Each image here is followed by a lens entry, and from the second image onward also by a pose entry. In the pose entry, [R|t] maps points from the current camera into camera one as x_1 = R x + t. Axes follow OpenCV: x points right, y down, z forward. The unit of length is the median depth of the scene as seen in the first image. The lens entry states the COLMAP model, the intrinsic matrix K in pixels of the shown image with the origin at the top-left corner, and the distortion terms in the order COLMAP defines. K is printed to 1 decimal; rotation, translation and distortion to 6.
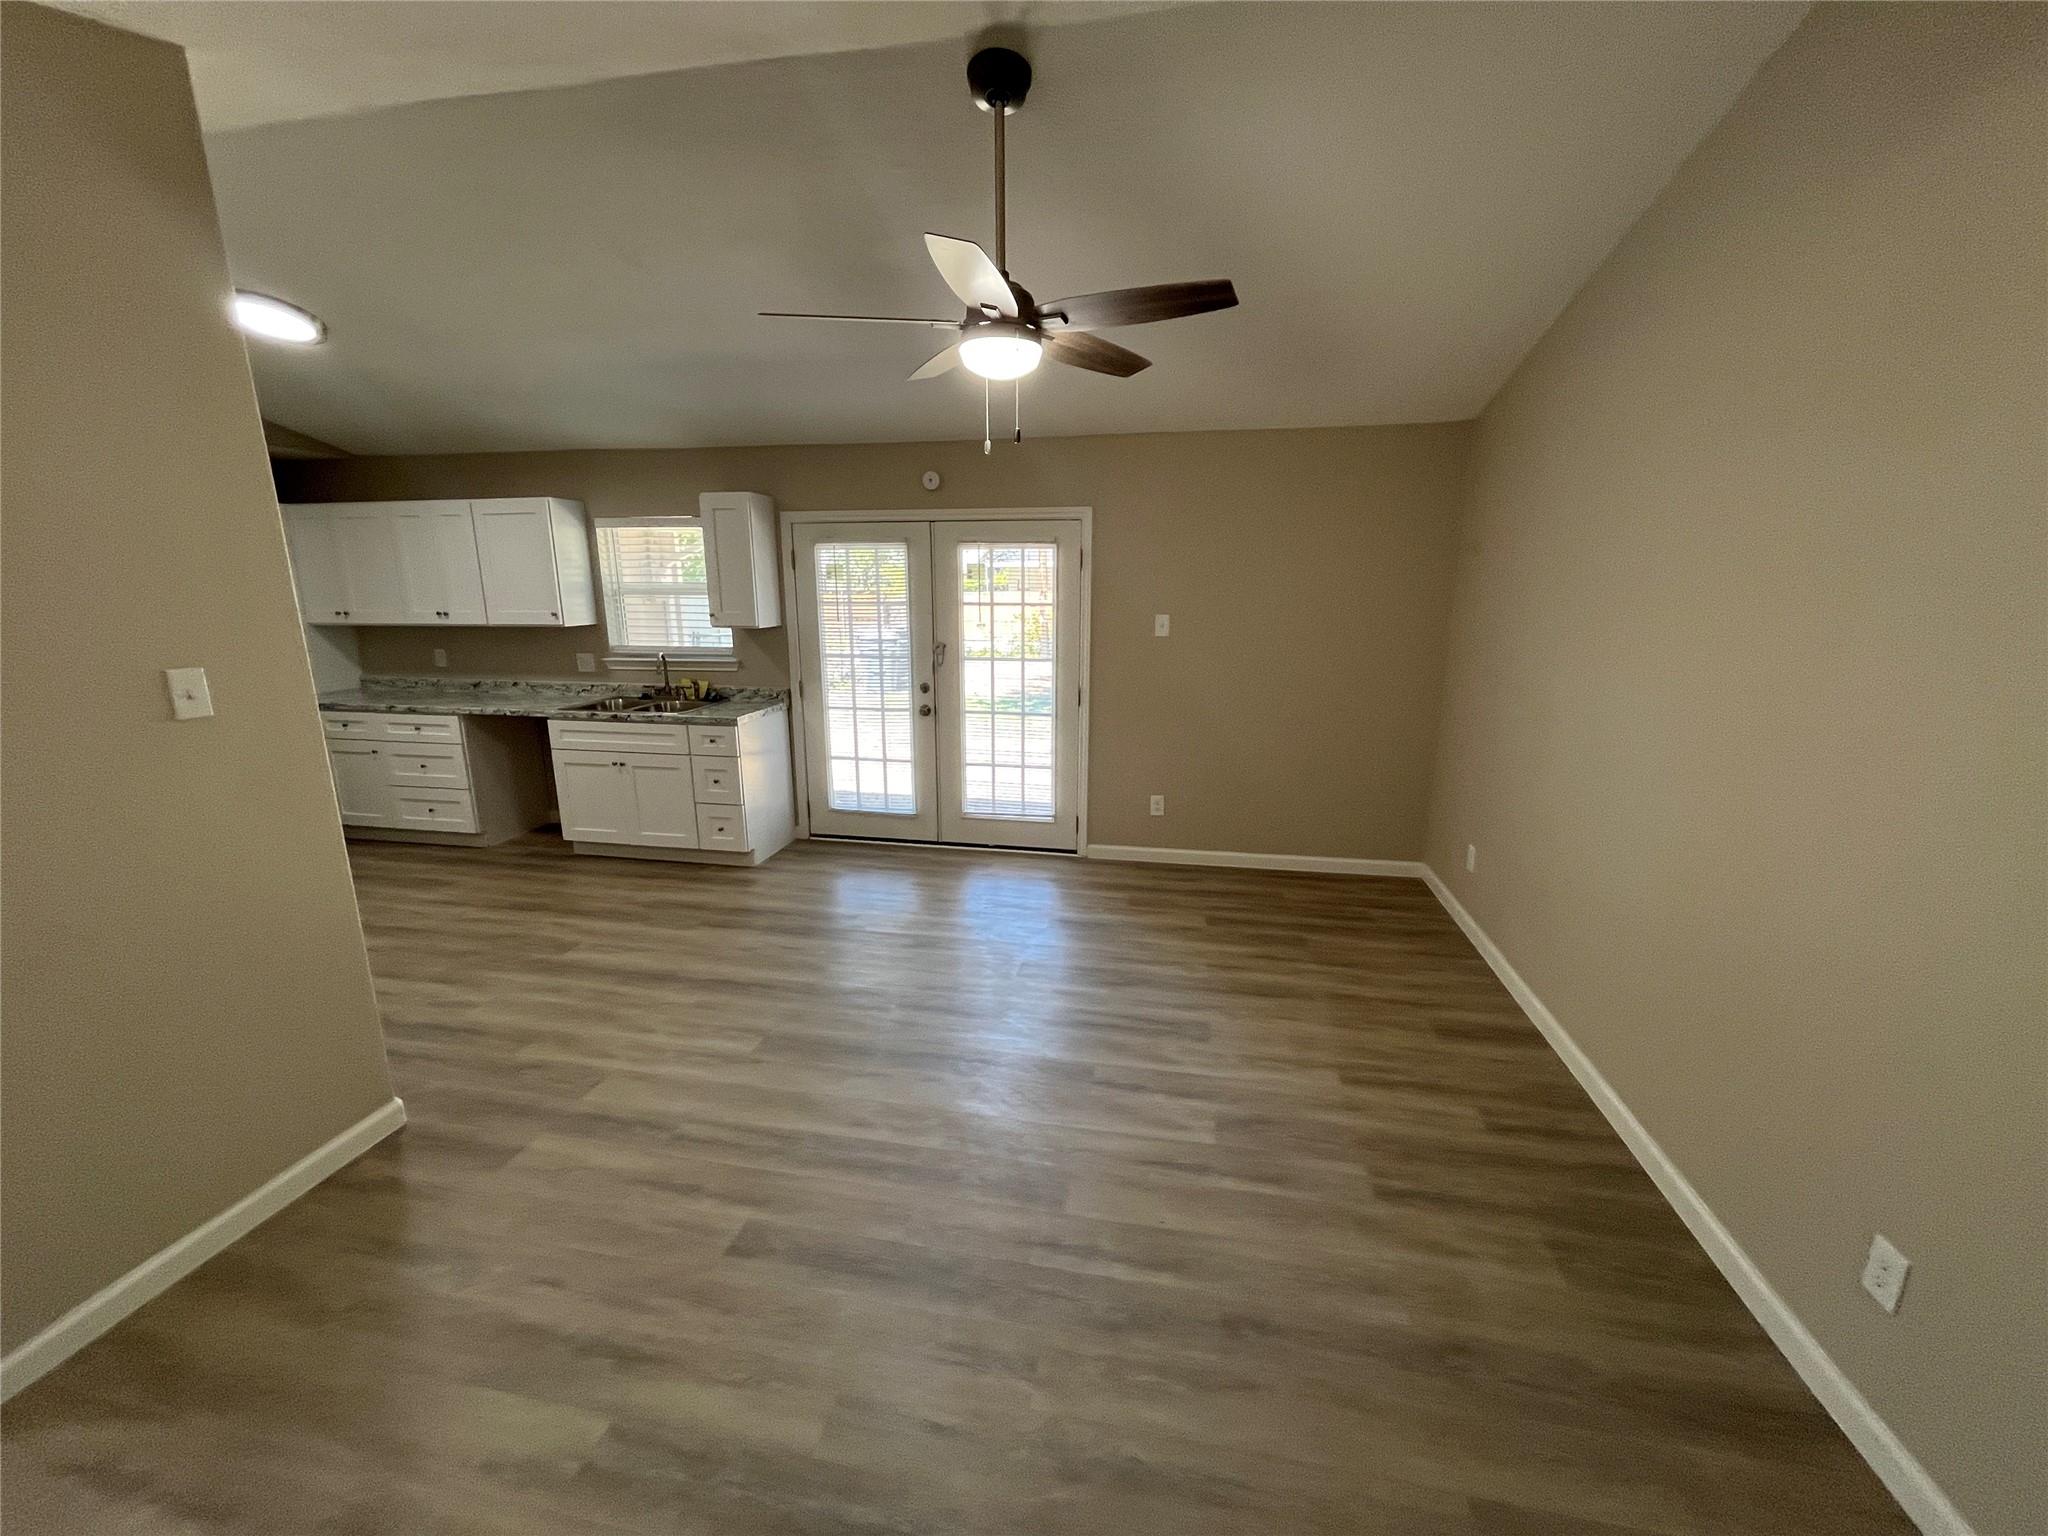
lens RADIAL K [[831.8, 0, 1022.3], [0, 831.8, 771.5], [0, 0, 1]] dist [0.003398, 0.000180]
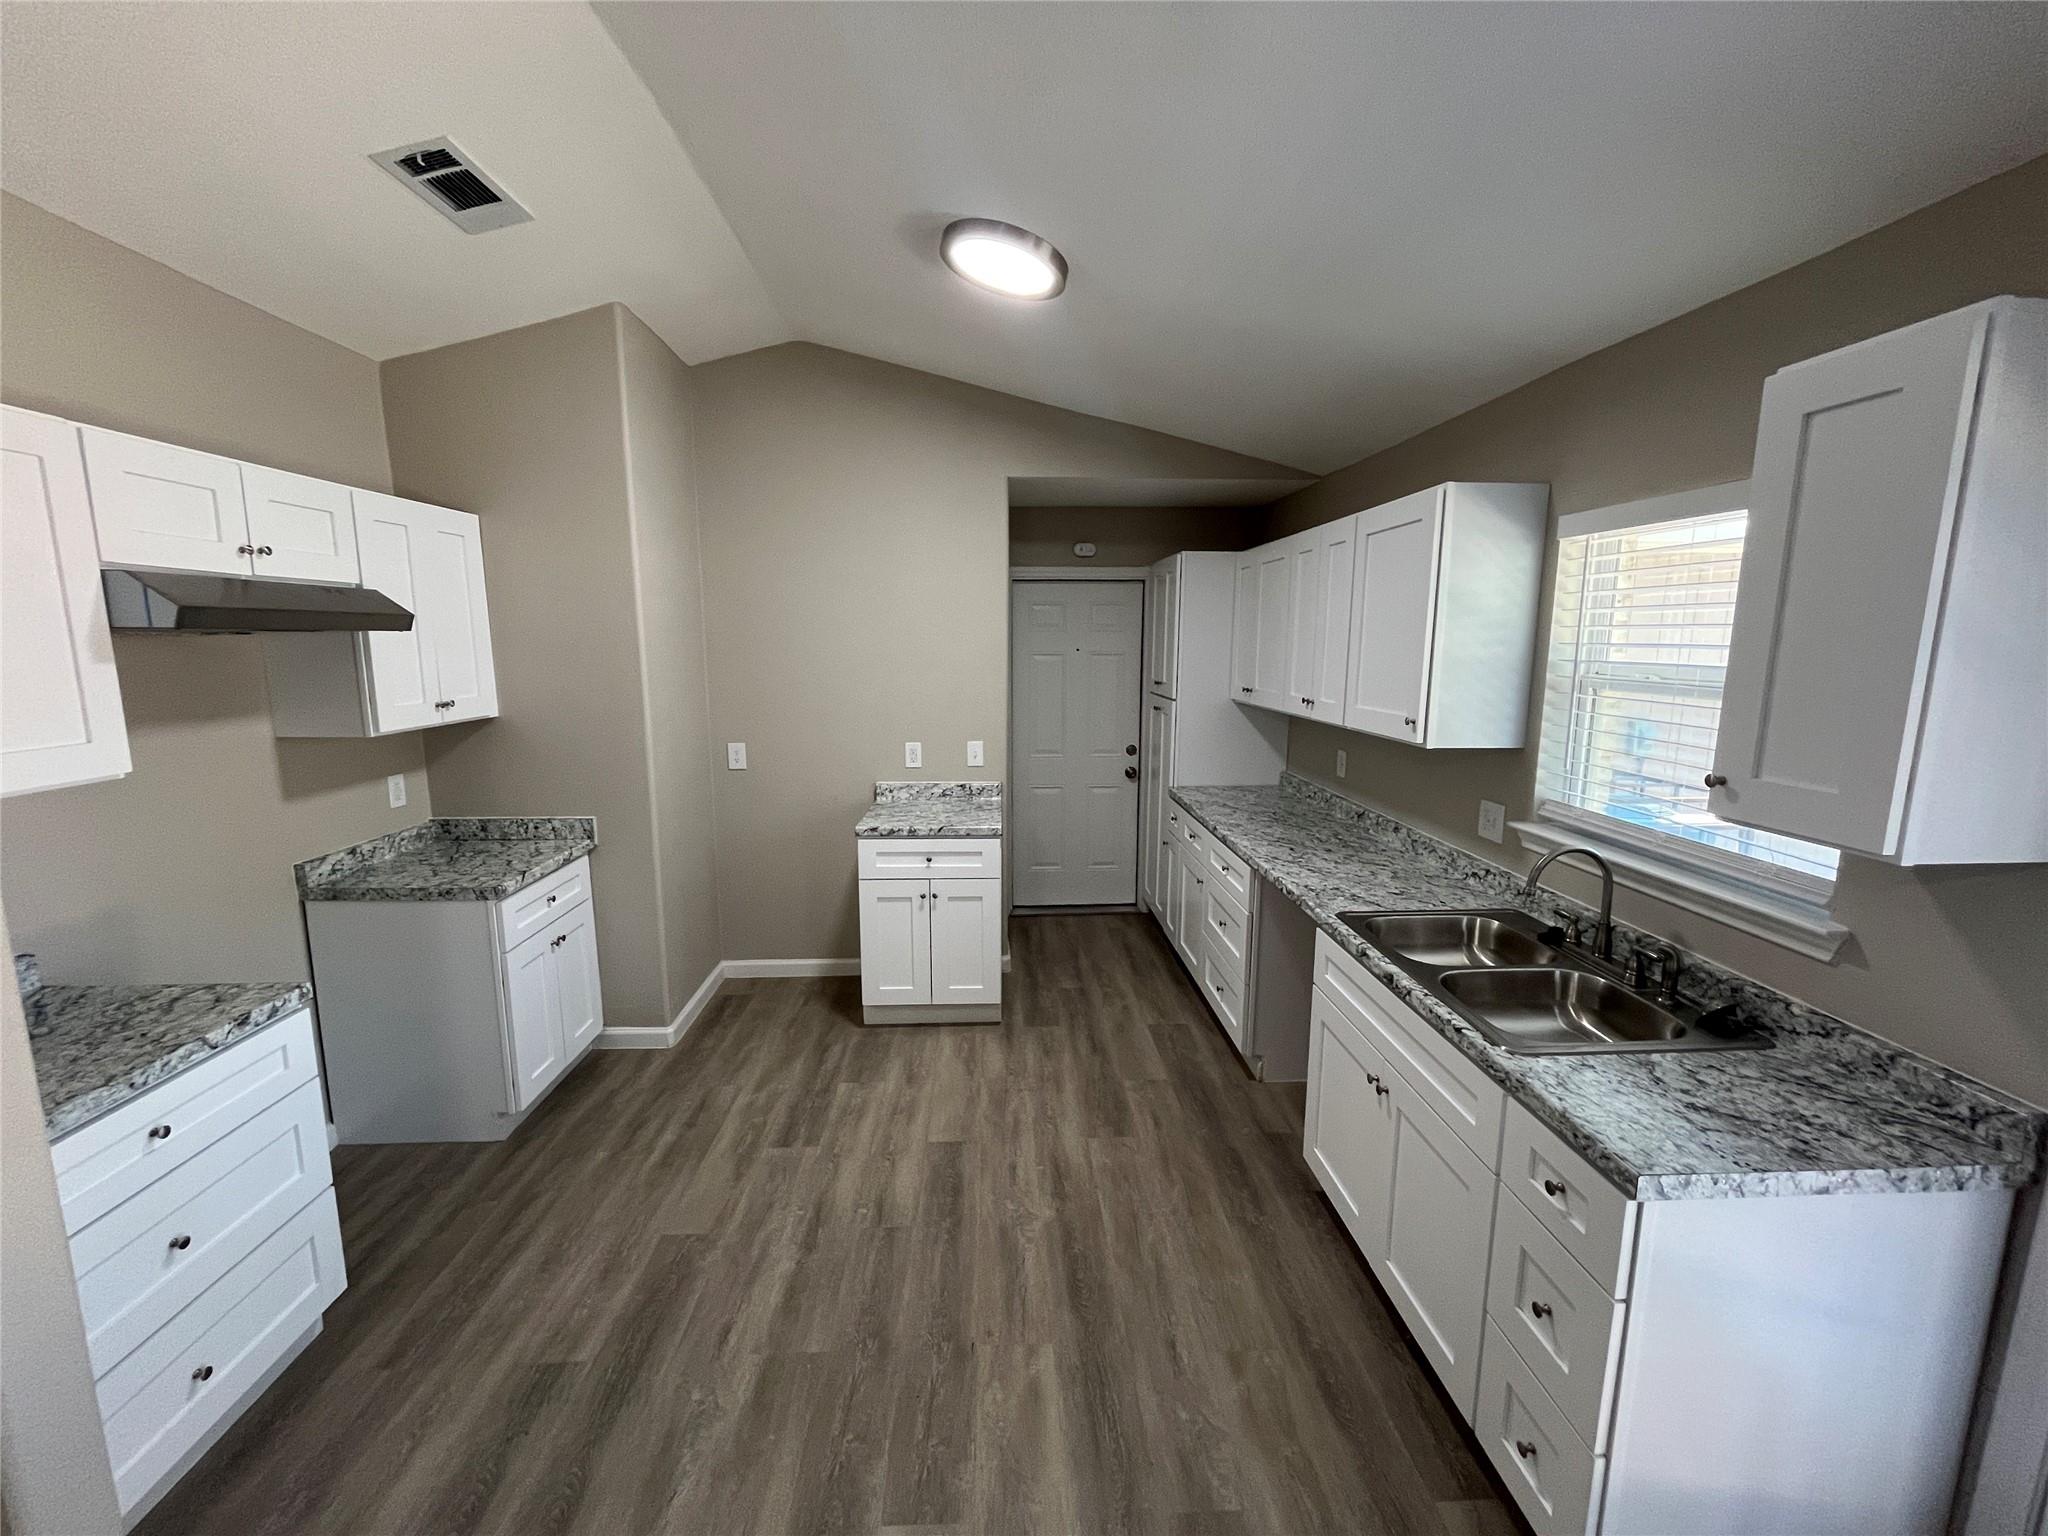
lens RADIAL K [[831.8, 0, 1021.8], [0, 831.8, 763.3], [0, 0, 1]] dist [0.003398, 0.000180]
pose [[0.232207, 0.149223, -0.961152, -0.190642], [-0.224616, 0.969679, 0.096281, -0.221612], [0.946376, 0.193533, 0.258684, 0.910057]]
